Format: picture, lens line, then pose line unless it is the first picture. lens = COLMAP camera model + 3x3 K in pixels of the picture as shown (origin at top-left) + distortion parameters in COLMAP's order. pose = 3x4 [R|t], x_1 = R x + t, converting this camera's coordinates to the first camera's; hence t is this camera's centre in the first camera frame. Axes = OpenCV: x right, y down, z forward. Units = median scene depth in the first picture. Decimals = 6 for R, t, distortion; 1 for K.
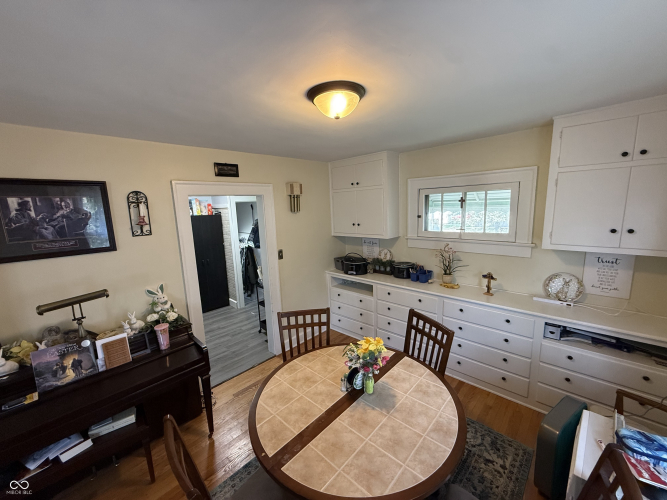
lens RADIAL K [[265.5, 0, 331.0], [0, 265.5, 249.2], [0, 0, 1]] dist [-0.001113, 0.000131]
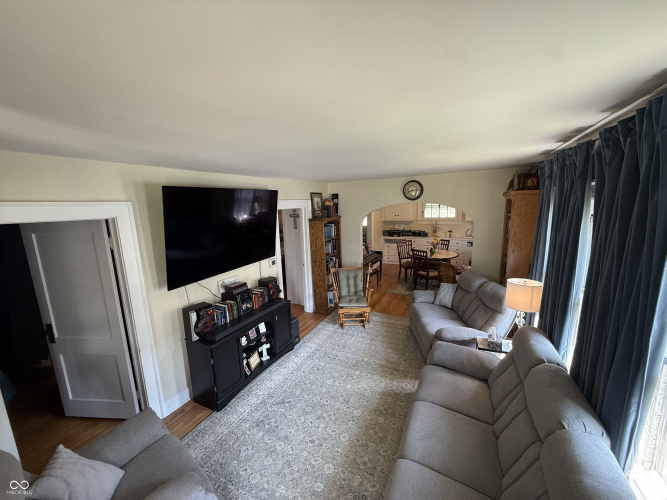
lens RADIAL K [[265.5, 0, 331.8], [0, 265.5, 250.5], [0, 0, 1]] dist [-0.001113, 0.000131]
pose [[0.961298, -0.036053, 0.273141, -1.675569], [0.036850, 0.999318, 0.002211, 0.289072], [-0.273034, 0.007940, 0.961972, -1.679847]]
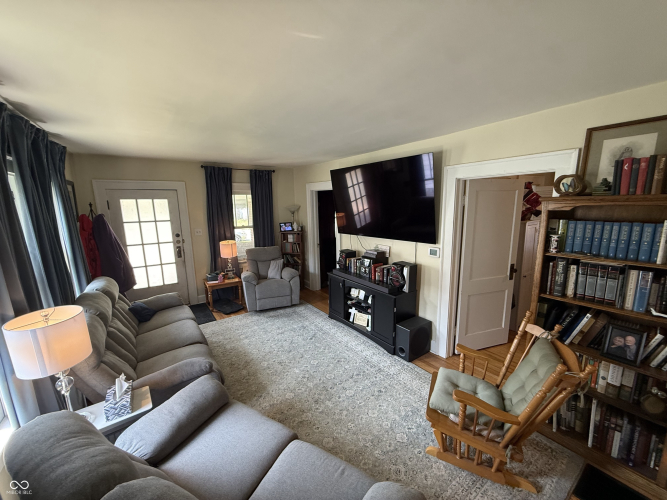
lens RADIAL K [[265.5, 0, 330.4], [0, 265.5, 249.8], [0, 0, 1]] dist [-0.001113, 0.000131]
pose [[-0.193750, 0.227440, -0.954323, -0.304948], [-0.132075, 0.957853, 0.255096, 0.091507], [0.972120, 0.175467, -0.155544, -0.265682]]
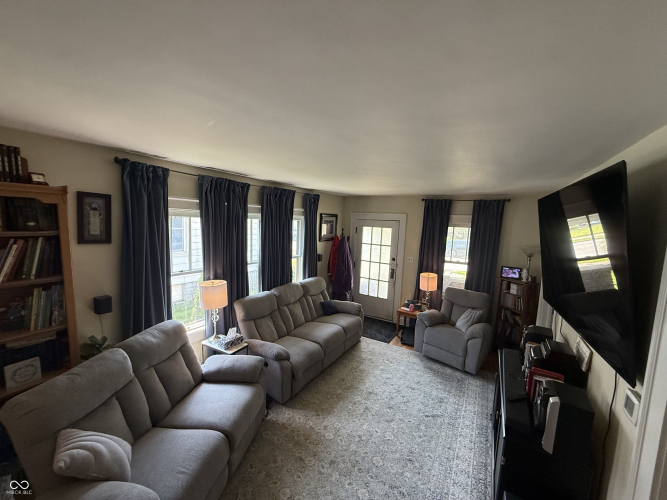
lens RADIAL K [[265.5, 0, 331.7], [0, 265.5, 249.7], [0, 0, 1]] dist [-0.001113, 0.000131]
pose [[-0.977717, 0.030943, -0.207635, -0.953458], [-0.027275, 0.961970, 0.271789, -0.034146], [0.208148, 0.271396, -0.939691, 0.276874]]
